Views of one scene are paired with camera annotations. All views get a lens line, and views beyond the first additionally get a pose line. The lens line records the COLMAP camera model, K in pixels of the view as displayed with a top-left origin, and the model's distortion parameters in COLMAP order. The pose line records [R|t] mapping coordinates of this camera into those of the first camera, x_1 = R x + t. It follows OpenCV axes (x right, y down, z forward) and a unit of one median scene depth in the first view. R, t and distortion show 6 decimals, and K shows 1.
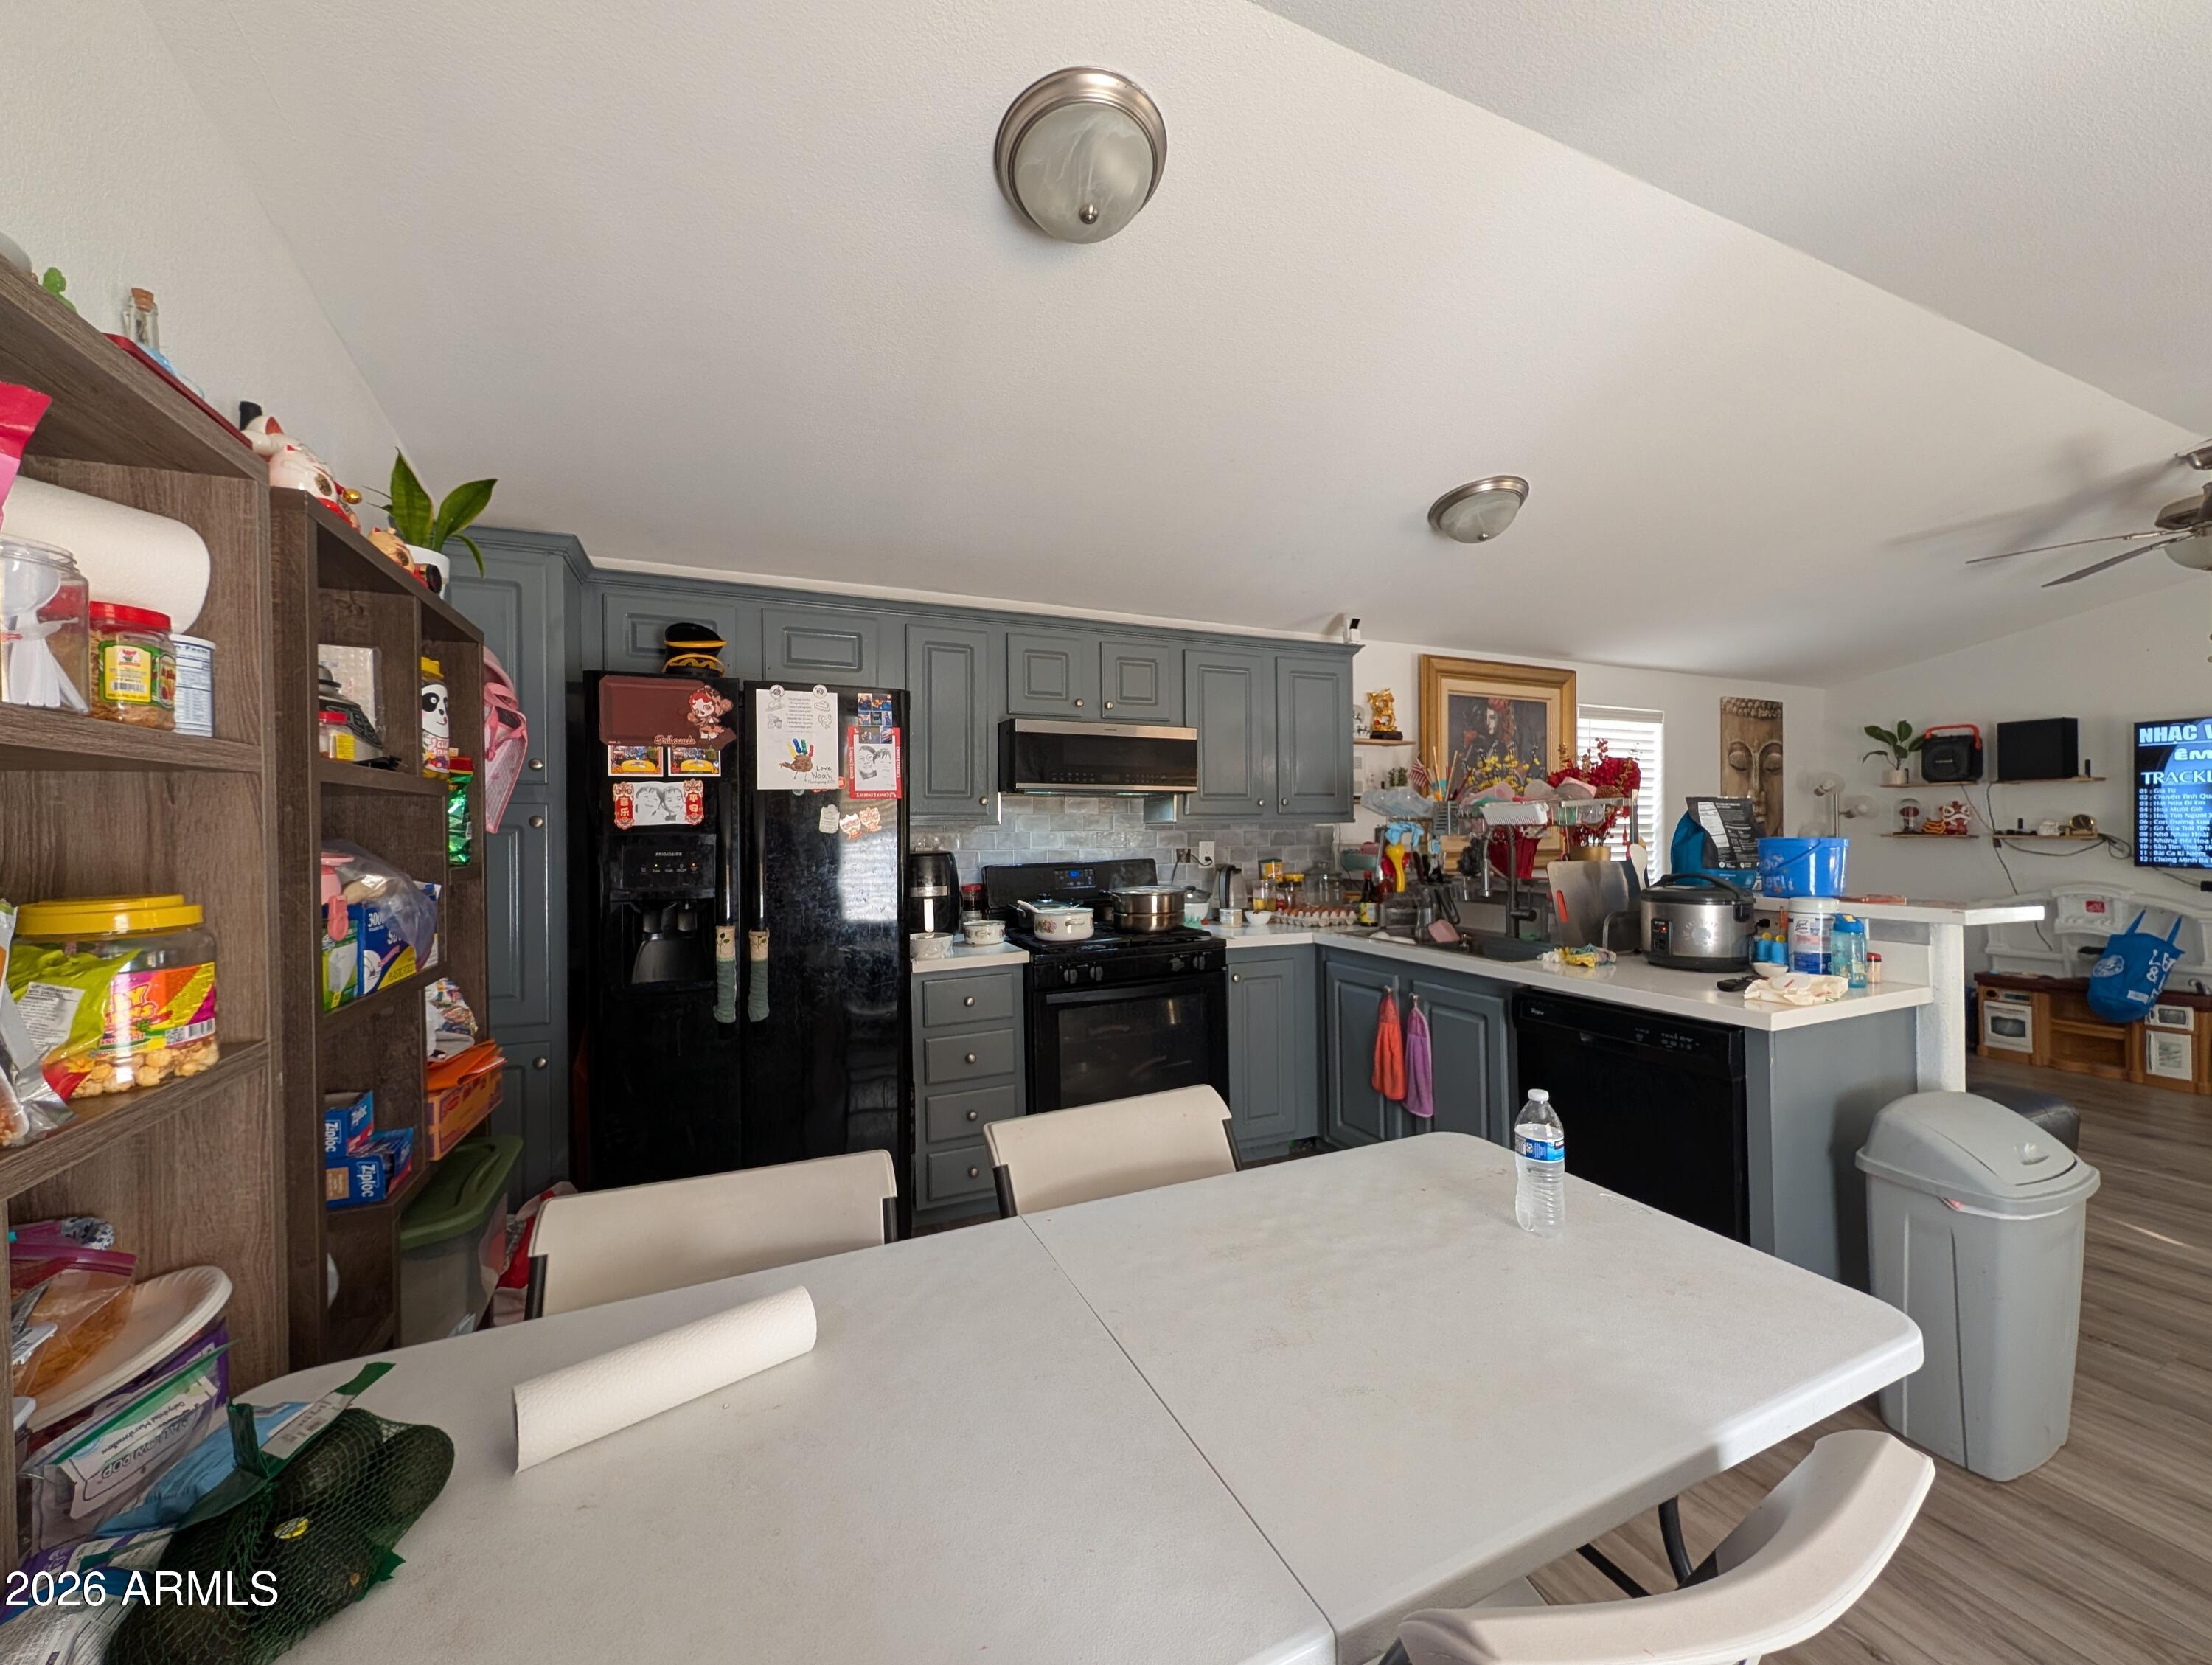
lens RADIAL K [[850.5, 0, 1109.7], [0, 850.5, 825.8], [0, 0, 1]] dist [-0.001860, 0.001022]
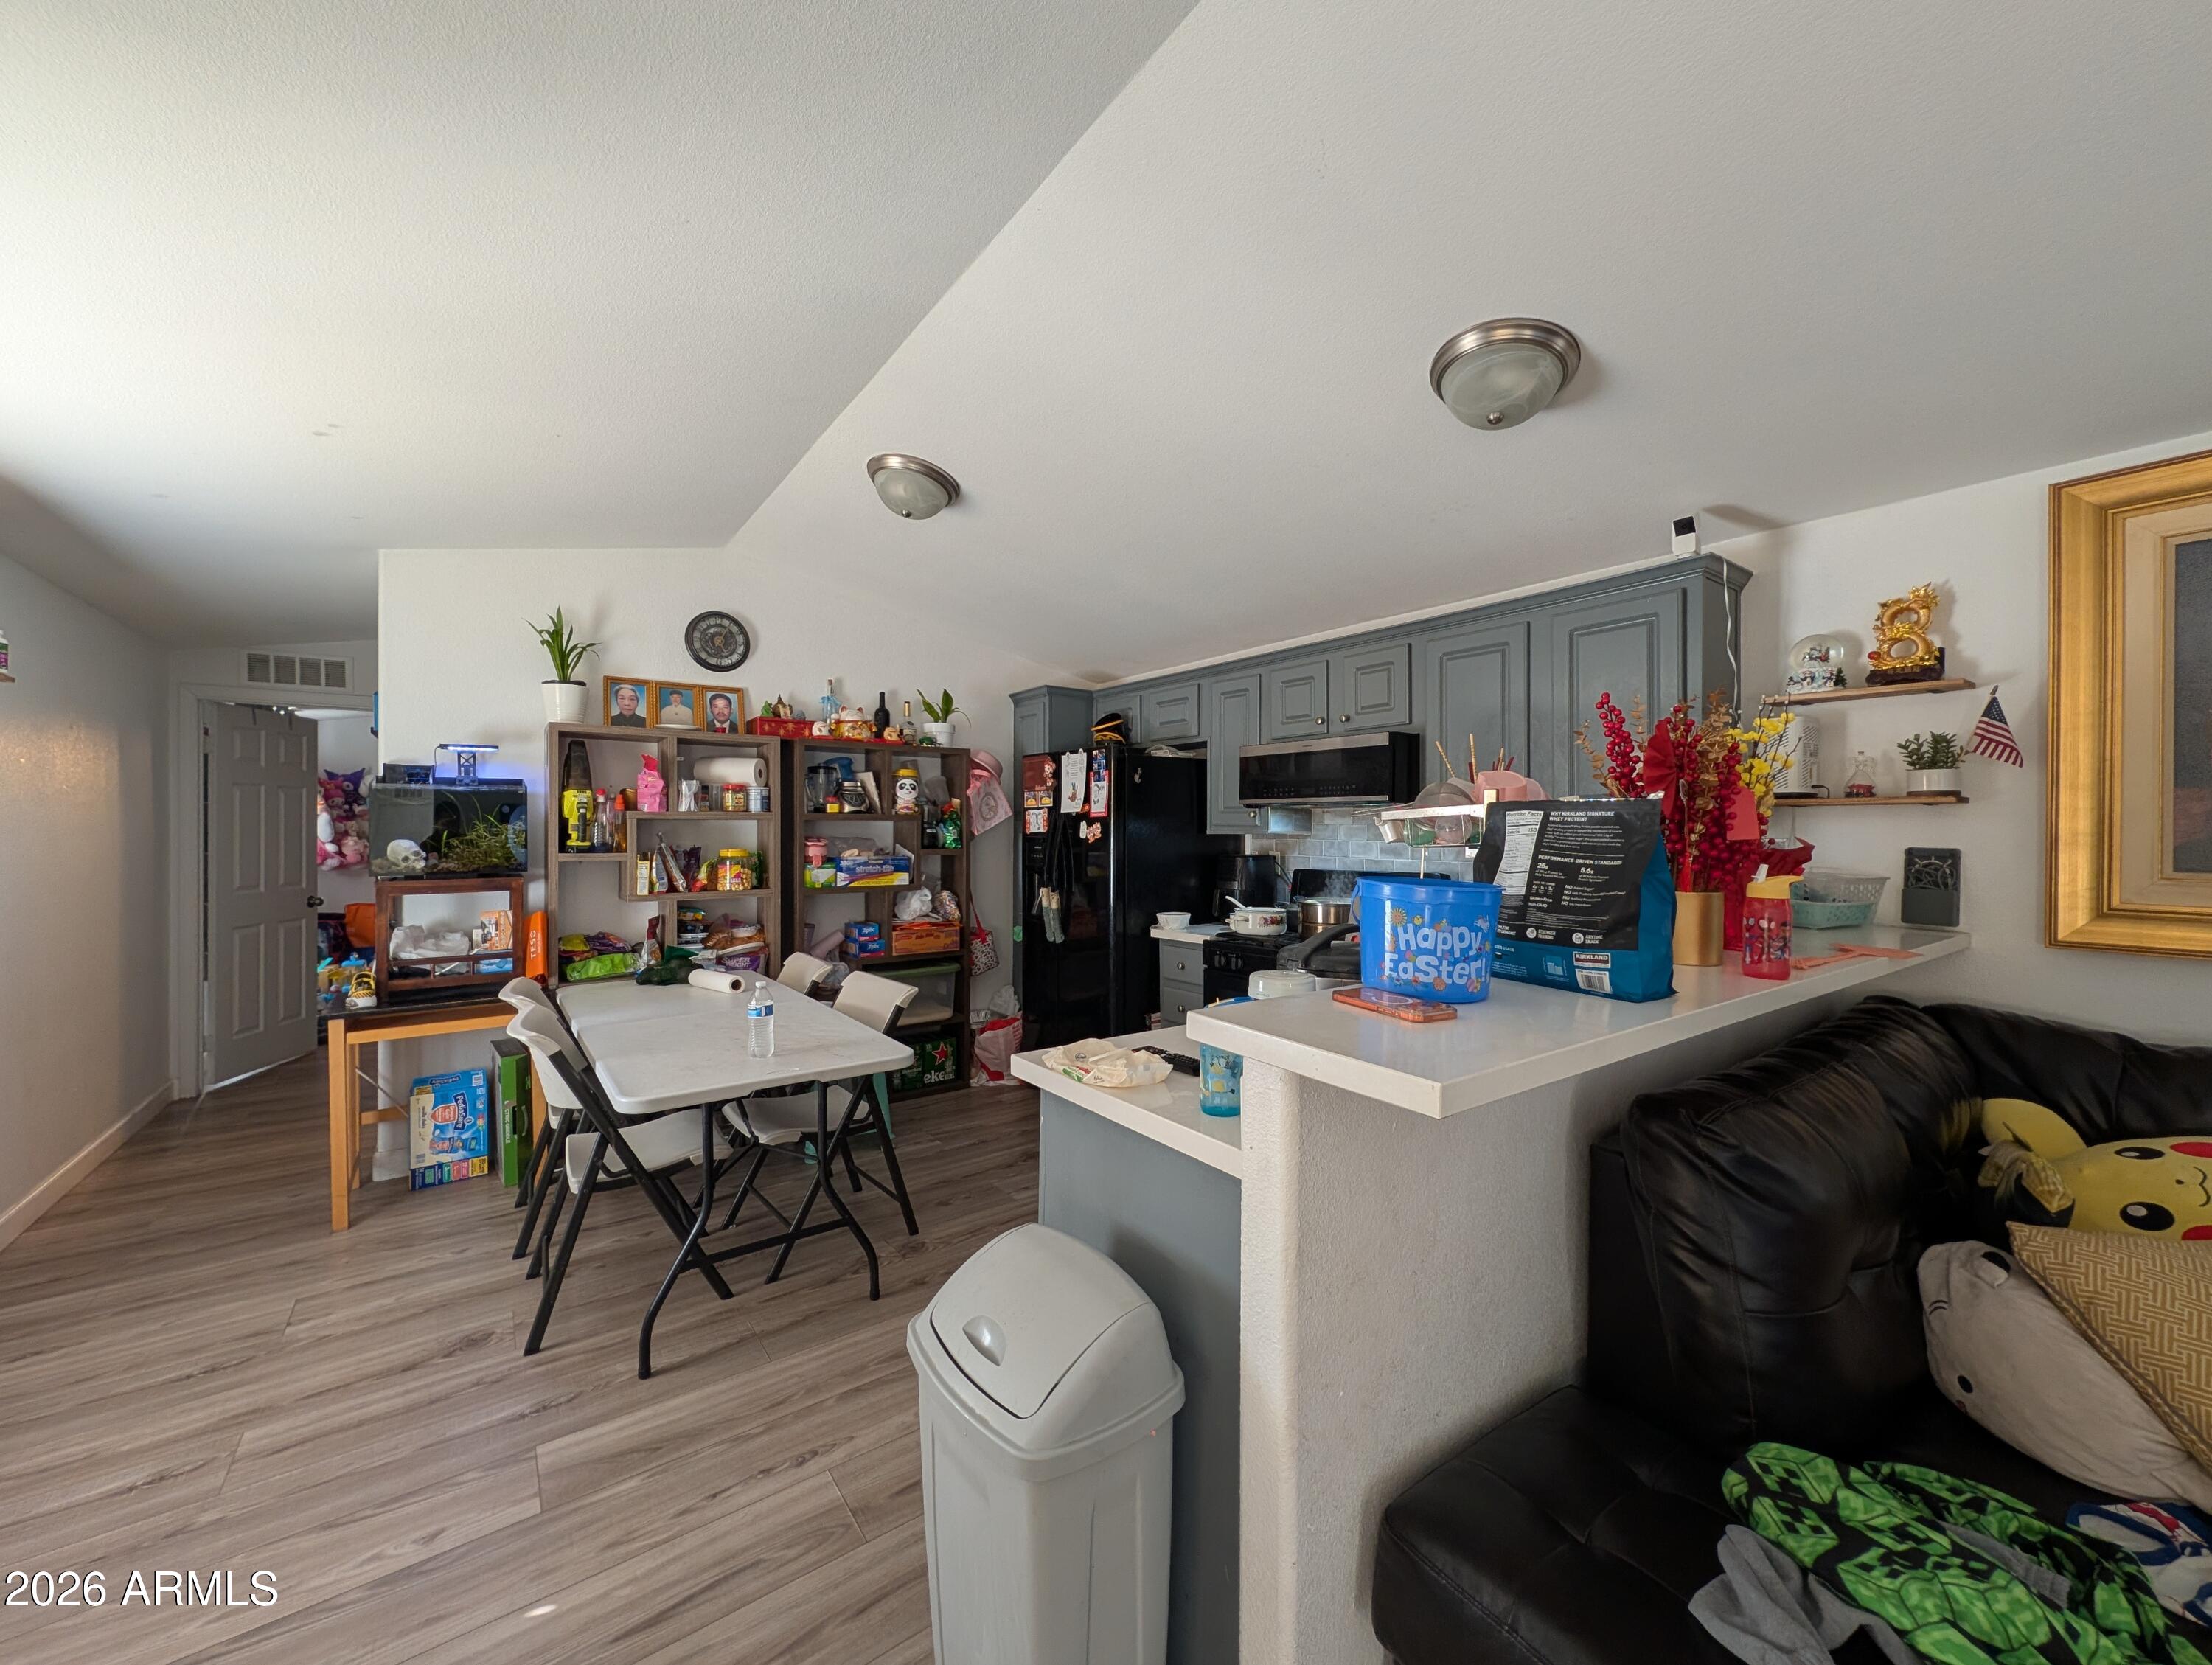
lens RADIAL K [[850.5, 0, 1104.2], [0, 850.5, 830.7], [0, 0, 1]] dist [-0.001860, 0.001022]
pose [[0.206771, 0.010215, -0.978336, 0.862151], [-0.003424, 0.999947, 0.009717, -0.014360], [0.978383, 0.001340, 0.206795, 0.463235]]
